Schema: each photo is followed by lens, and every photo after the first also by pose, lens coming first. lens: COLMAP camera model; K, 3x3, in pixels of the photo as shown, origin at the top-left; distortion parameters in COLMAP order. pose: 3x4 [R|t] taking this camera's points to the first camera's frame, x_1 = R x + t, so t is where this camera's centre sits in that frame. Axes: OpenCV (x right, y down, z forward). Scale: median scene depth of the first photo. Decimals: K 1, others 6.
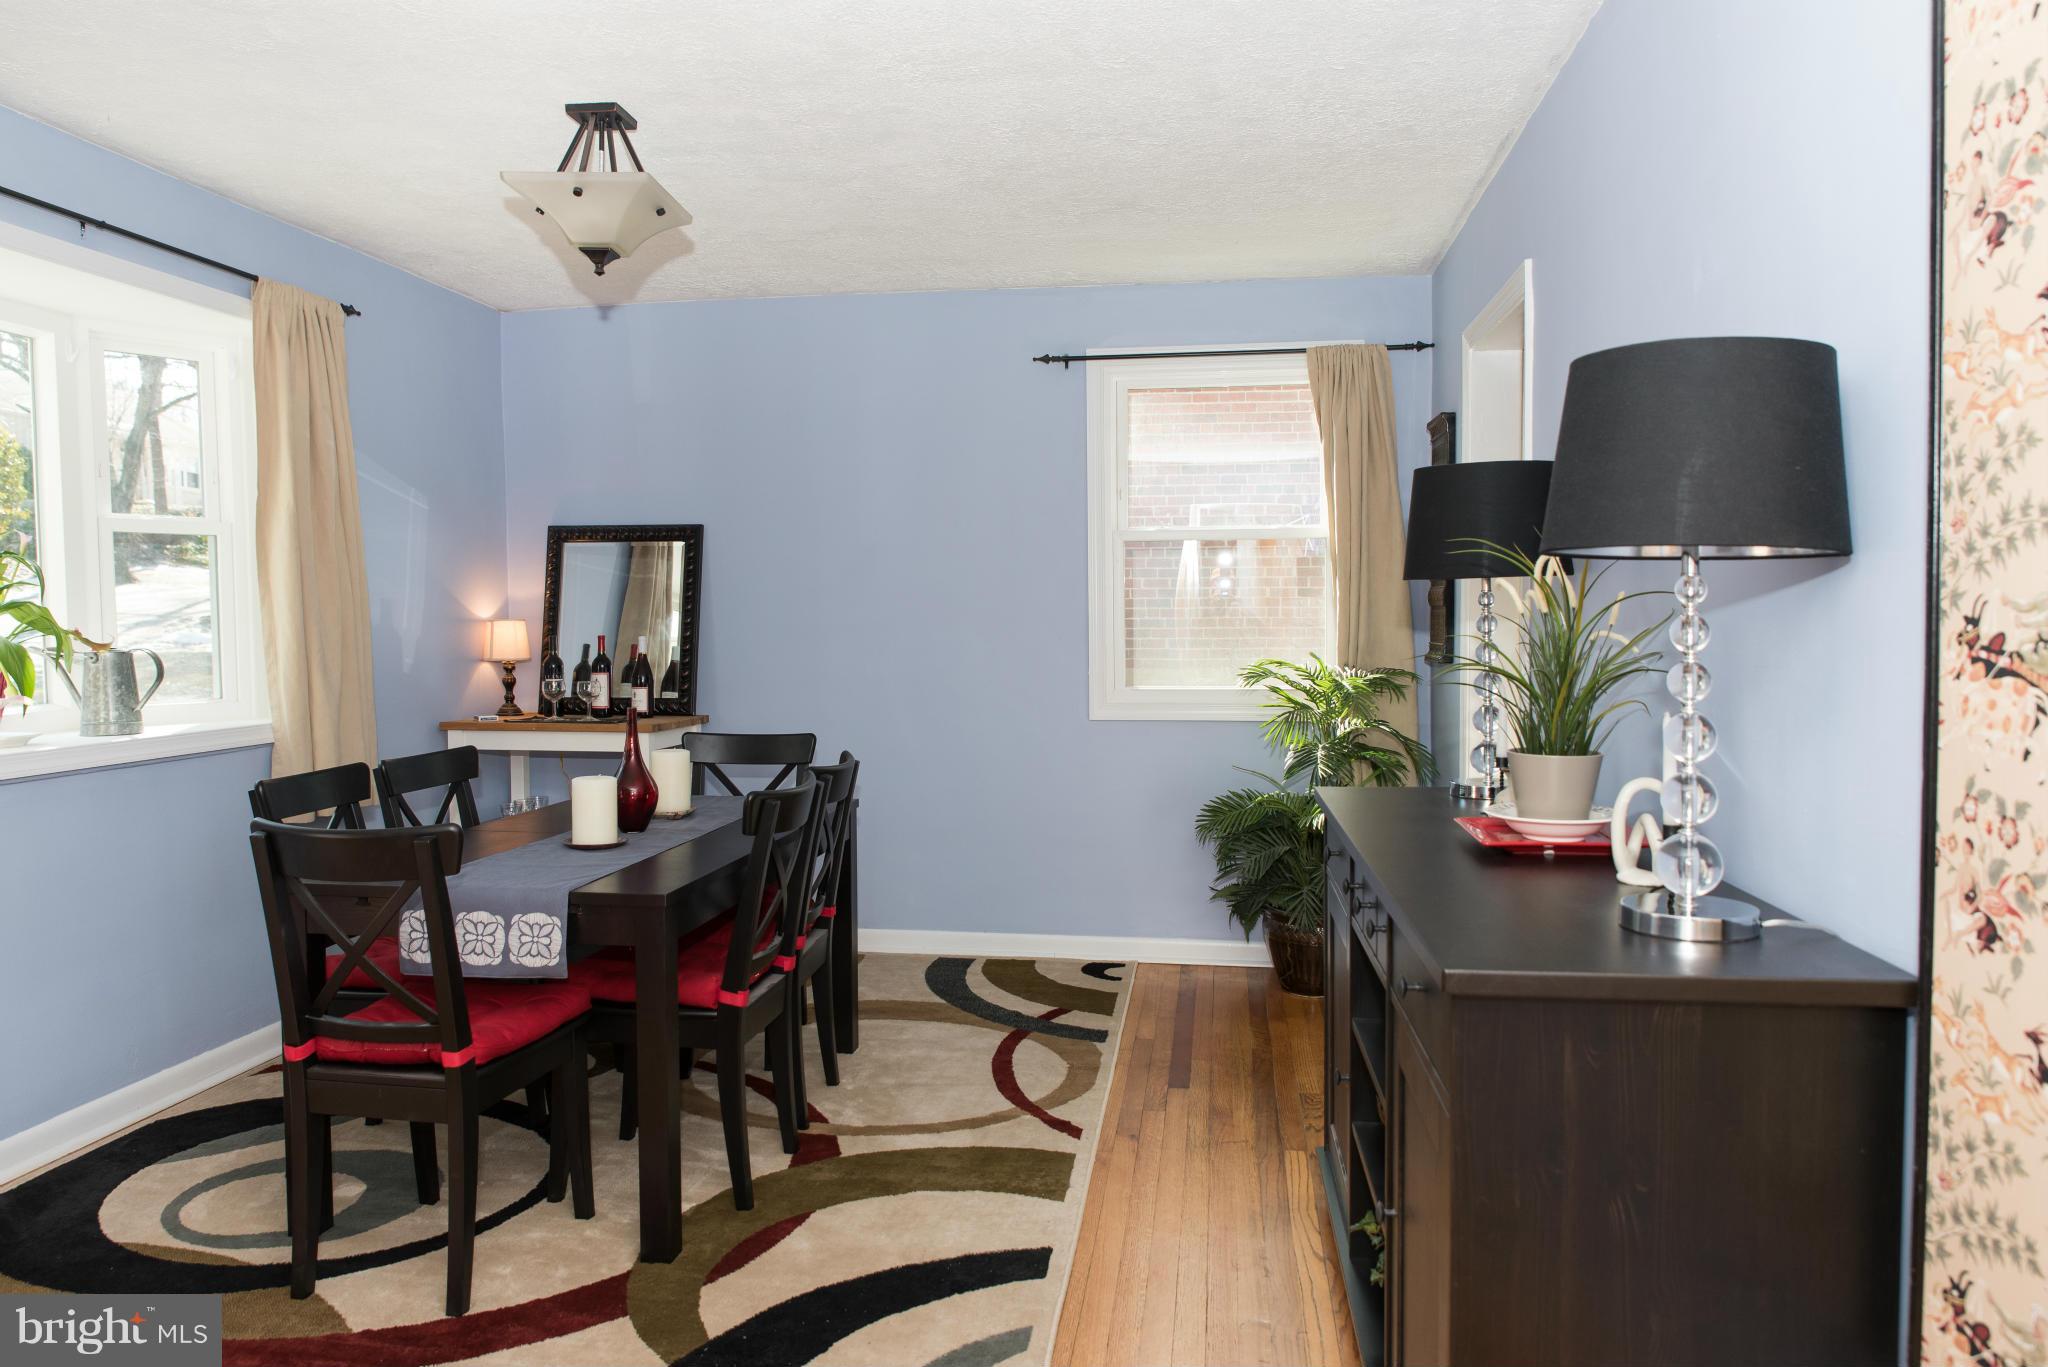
lens RADIAL K [[1395.0, 0, 1024.0], [0, 1395.0, 683.5], [0, 0, 1]] dist [0.003504, -0.003464]
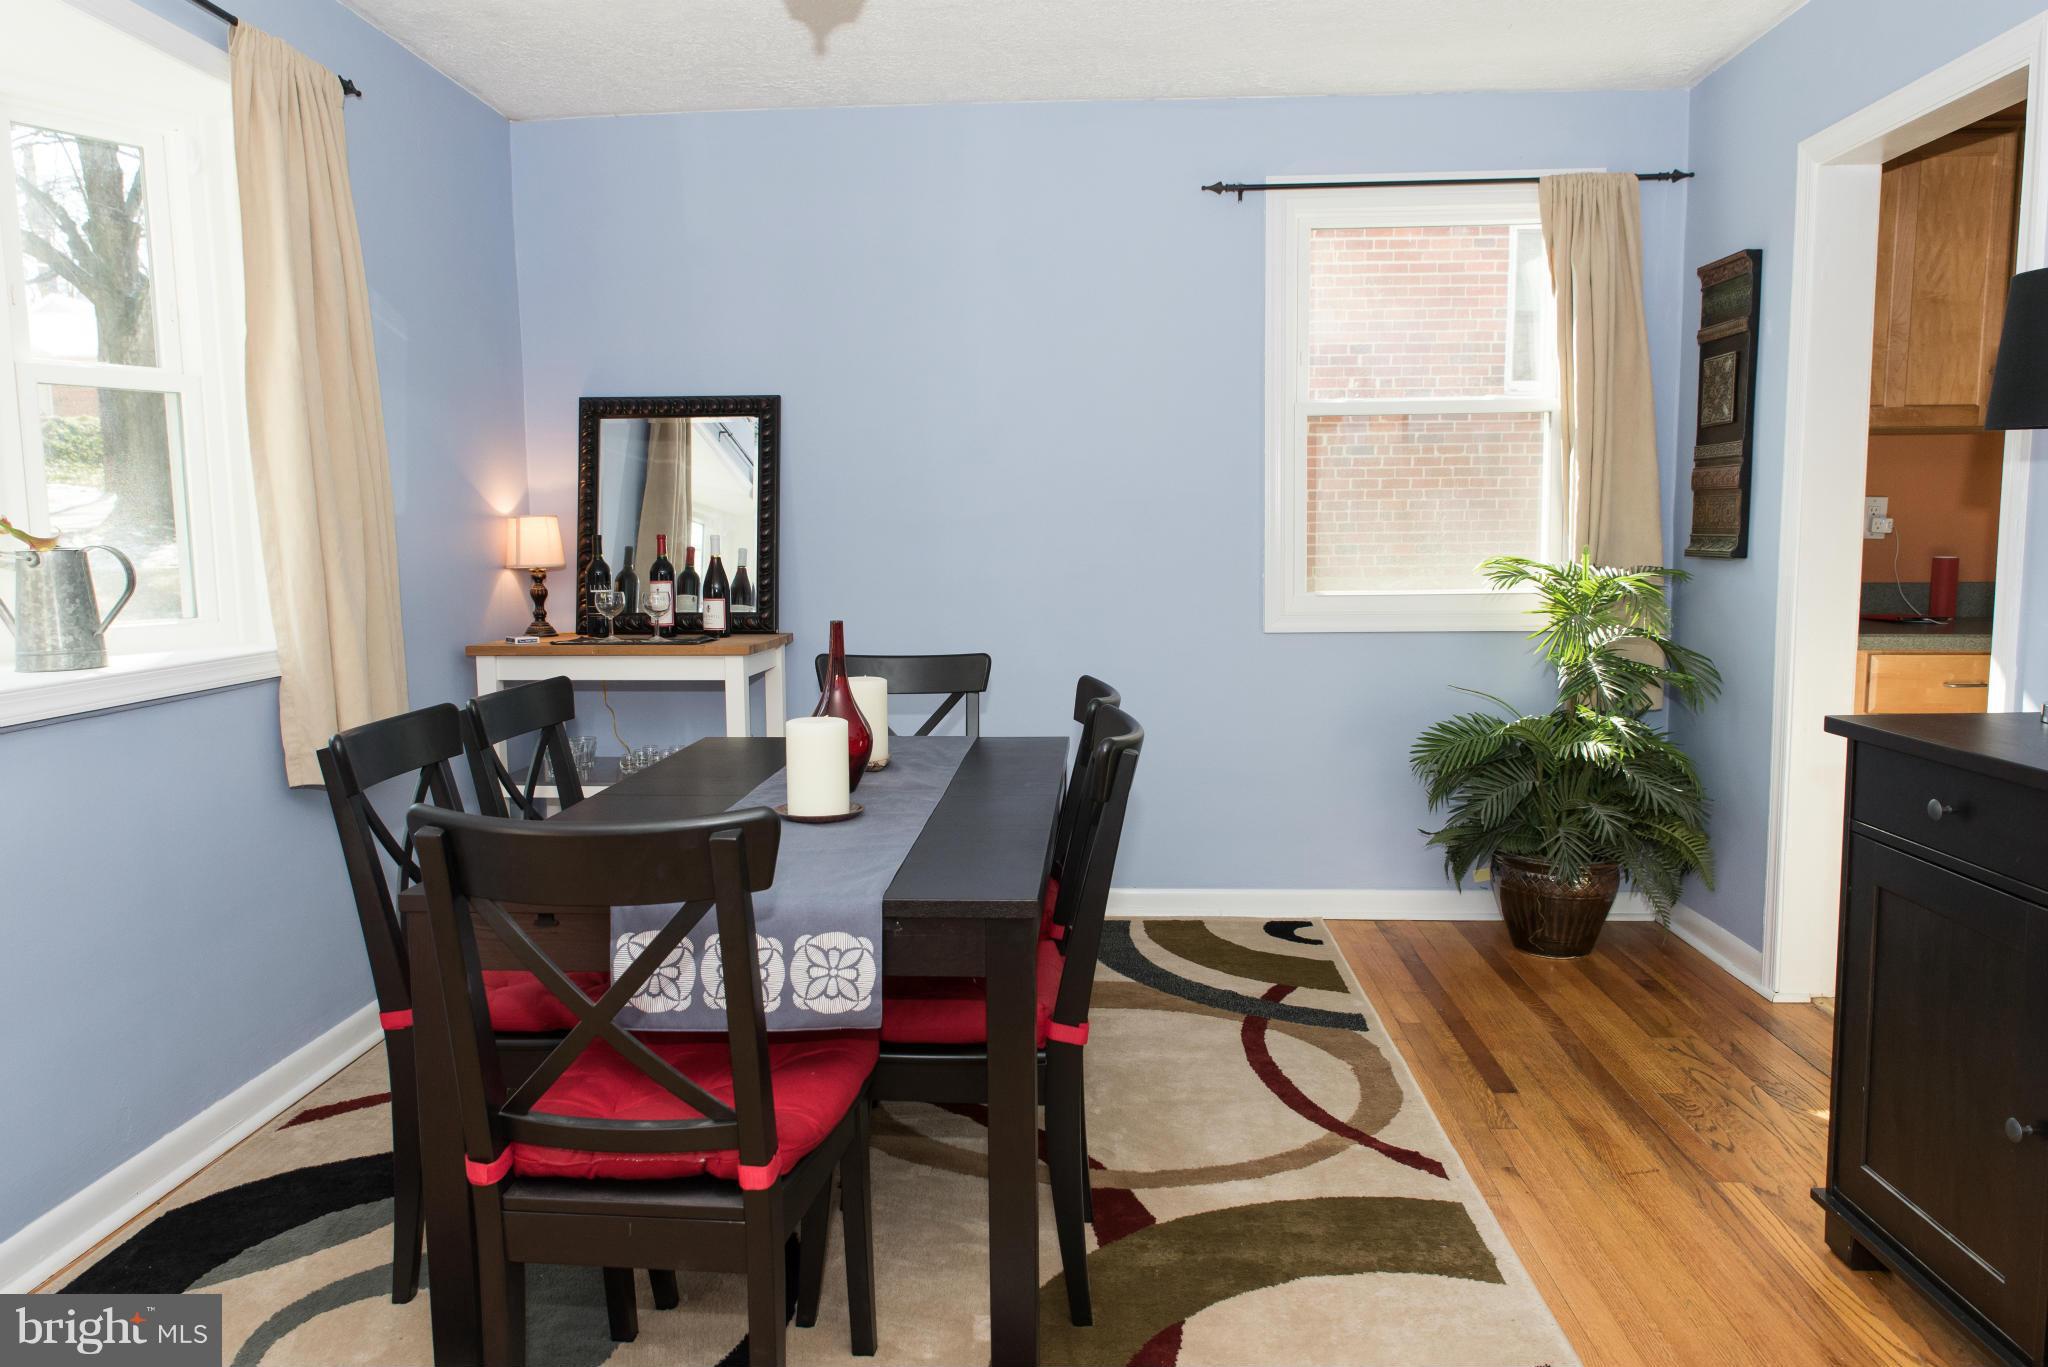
lens RADIAL K [[1382.9, 0, 1024.0], [0, 1382.9, 683.5], [0, 0, 1]] dist [-0.000019, -0.002398]
pose [[0.995361, -0.016260, 0.094823, -0.216911], [0.010578, 0.998135, 0.060119, 0.006556], [-0.095624, -0.058837, 0.993677, 0.239368]]
